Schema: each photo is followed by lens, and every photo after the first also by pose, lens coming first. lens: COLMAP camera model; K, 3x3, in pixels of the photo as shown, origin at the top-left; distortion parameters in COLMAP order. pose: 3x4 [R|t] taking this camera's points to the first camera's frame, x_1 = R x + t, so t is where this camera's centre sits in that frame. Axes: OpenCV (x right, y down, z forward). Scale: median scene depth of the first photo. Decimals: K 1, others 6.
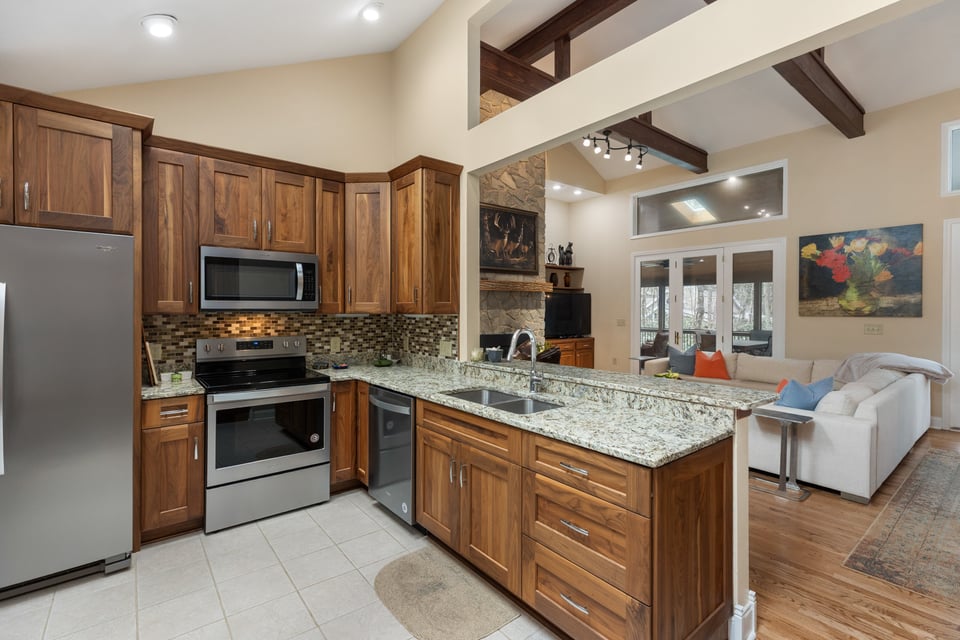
lens RADIAL K [[435.4, 0, 484.3], [0, 435.4, 310.0], [0, 0, 1]] dist [0.006887, -0.003156]
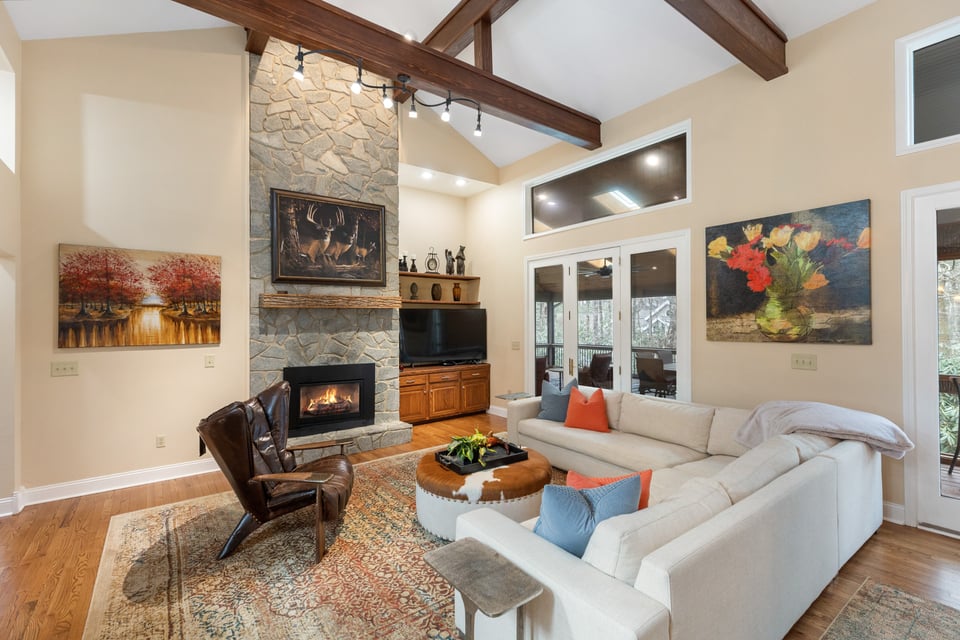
lens RADIAL K [[435.4, 0, 480.8], [0, 435.4, 317.2], [0, 0, 1]] dist [0.006887, -0.003156]
pose [[0.999486, -0.009568, -0.030590, 0.522407], [0.009167, 0.999871, -0.013214, -0.024406], [0.030712, 0.012927, 0.999445, 0.398330]]
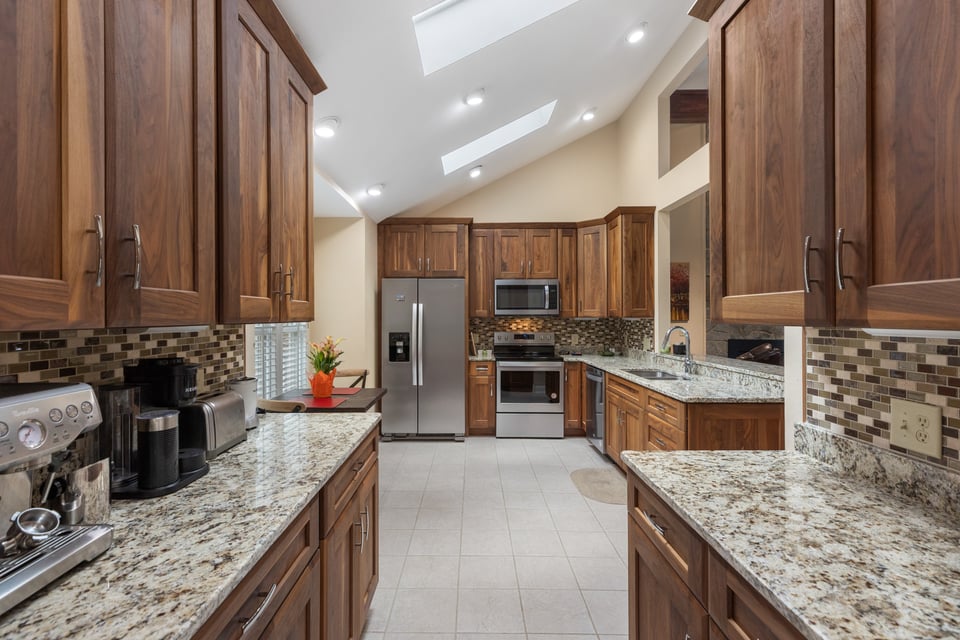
lens RADIAL K [[435.4, 0, 467.8], [0, 435.4, 314.7], [0, 0, 1]] dist [0.006887, -0.003156]
pose [[0.768339, -0.005745, -0.640018, 0.265450], [0.002595, 0.999979, -0.005862, 0.005173], [0.640038, 0.002843, 0.768338, -0.288111]]
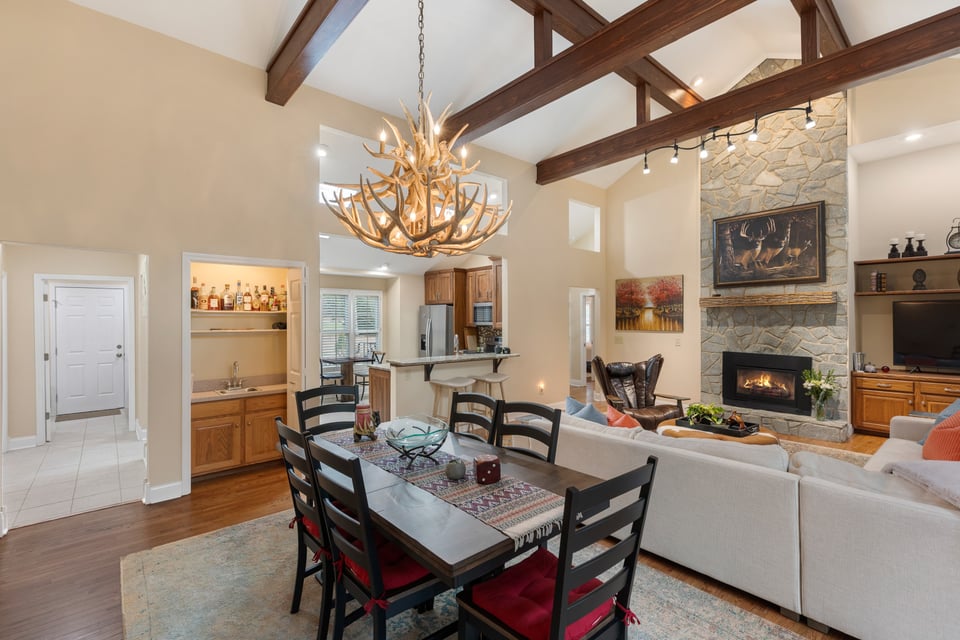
lens RADIAL K [[435.4, 0, 484.7], [0, 435.4, 318.6], [0, 0, 1]] dist [0.006887, -0.003156]
pose [[0.035880, -0.005182, -0.999343, 1.439804], [-0.000023, 0.999987, -0.005187, -0.019049], [0.999356, 0.000209, 0.035880, 0.627832]]
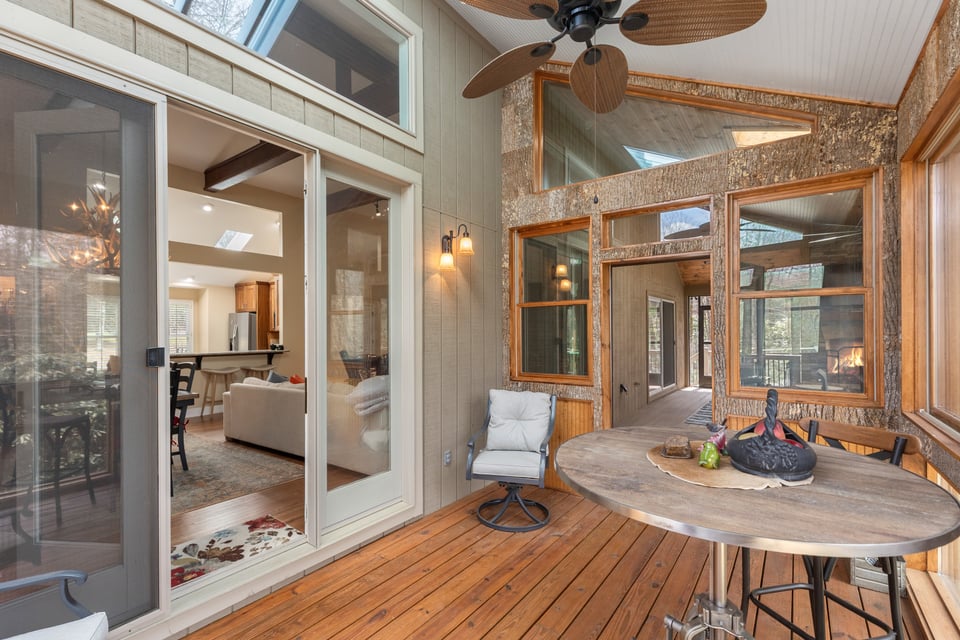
lens RADIAL K [[435.4, 0, 476.7], [0, 435.4, 327.9], [0, 0, 1]] dist [0.006887, -0.003156]
pose [[0.252420, -0.016223, -0.967482, 1.978566], [0.006756, 0.999865, -0.015003, 0.030063], [0.967594, -0.002749, 0.252495, 1.084534]]
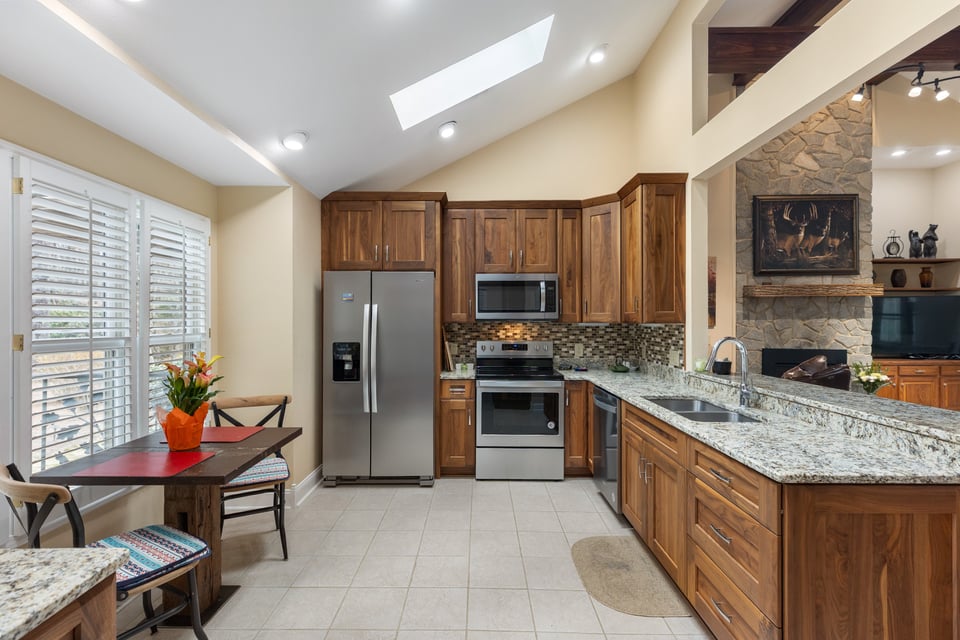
lens RADIAL K [[435.4, 0, 475.8], [0, 435.4, 320.7], [0, 0, 1]] dist [0.006887, -0.003156]
pose [[0.772402, -0.001995, -0.635131, 0.151546], [0.001542, 0.999998, -0.001266, 0.002936], [0.635132, -0.000001, 0.772404, -0.048919]]
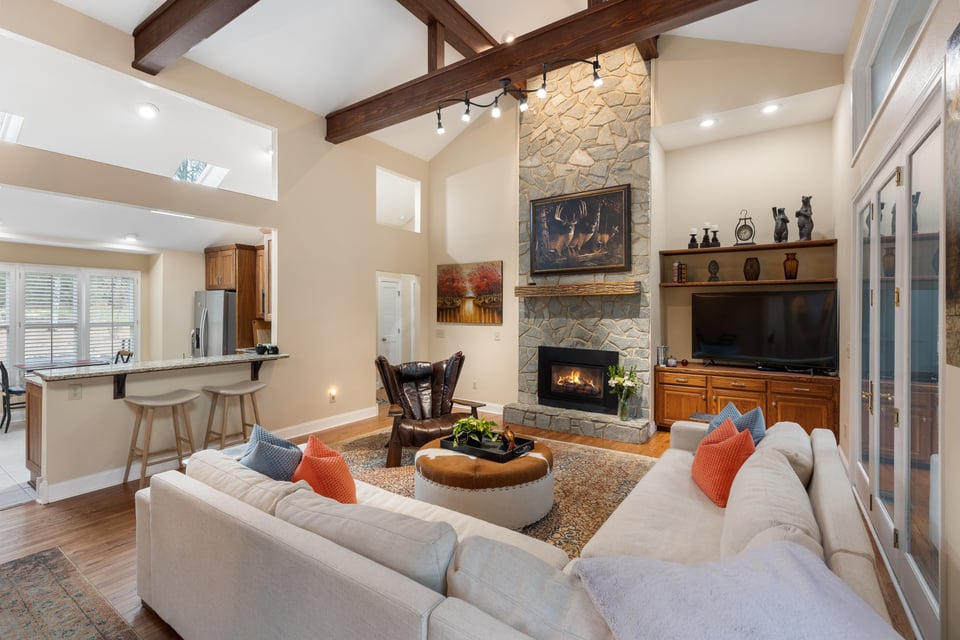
lens RADIAL K [[435.4, 0, 488.8], [0, 435.4, 309.8], [0, 0, 1]] dist [0.006887, -0.003156]
pose [[0.292482, -0.002293, -0.956268, 1.225561], [-0.003683, 0.999987, -0.003525, -0.021560], [0.956264, 0.004553, 0.292470, 0.949849]]
